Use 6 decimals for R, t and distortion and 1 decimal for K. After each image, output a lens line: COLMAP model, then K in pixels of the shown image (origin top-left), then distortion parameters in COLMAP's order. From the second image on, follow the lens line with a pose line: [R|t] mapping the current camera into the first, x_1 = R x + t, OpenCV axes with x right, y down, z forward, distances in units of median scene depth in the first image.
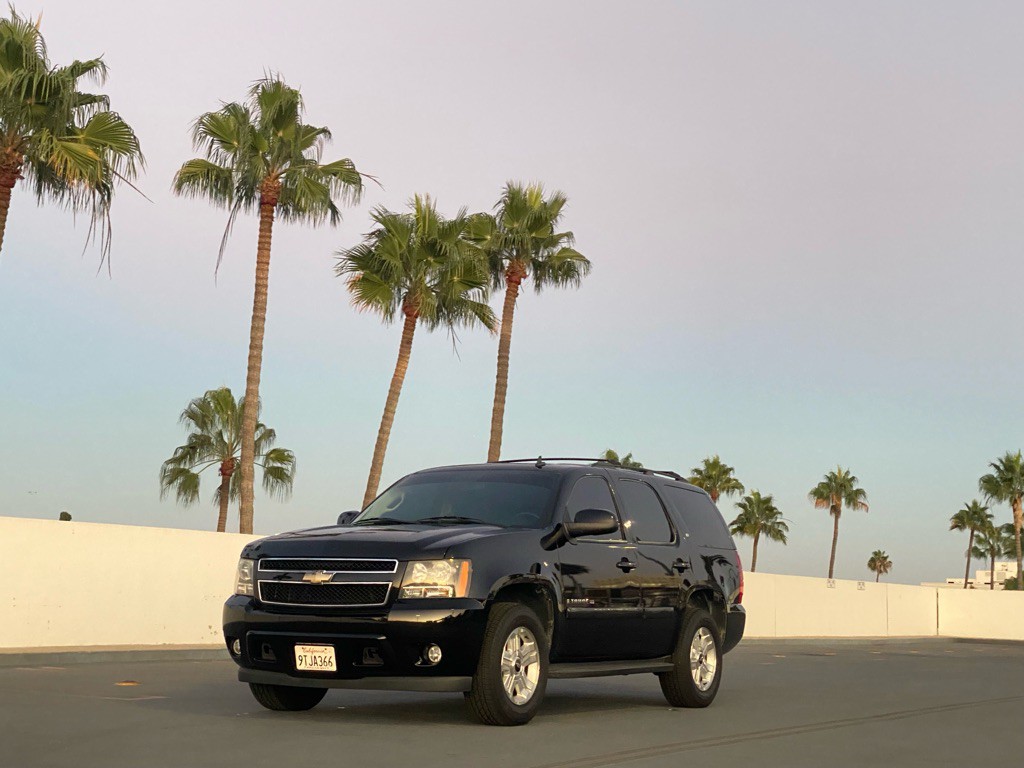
lens RADIAL K [[1762.4, 0, 512.0], [0, 1762.4, 384.0], [0, 0, 1]] dist [0.134704, 0.147648]
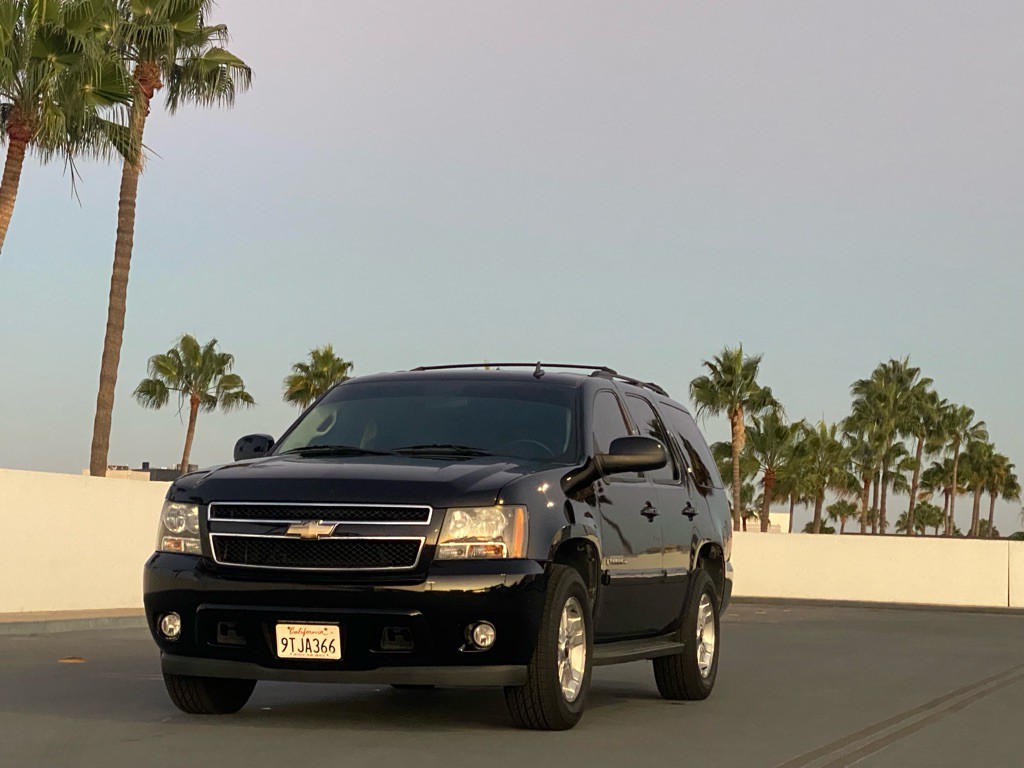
lens RADIAL K [[2498.0, 0, 512.0], [0, 2498.0, 384.0], [0, 0, 1]] dist [0.147714, 0.721909]
pose [[0.973024, 0.014016, 0.230279, -0.224440], [-0.027340, 0.998125, 0.054772, -0.006103], [-0.229080, -0.059590, 0.971582, 0.001231]]
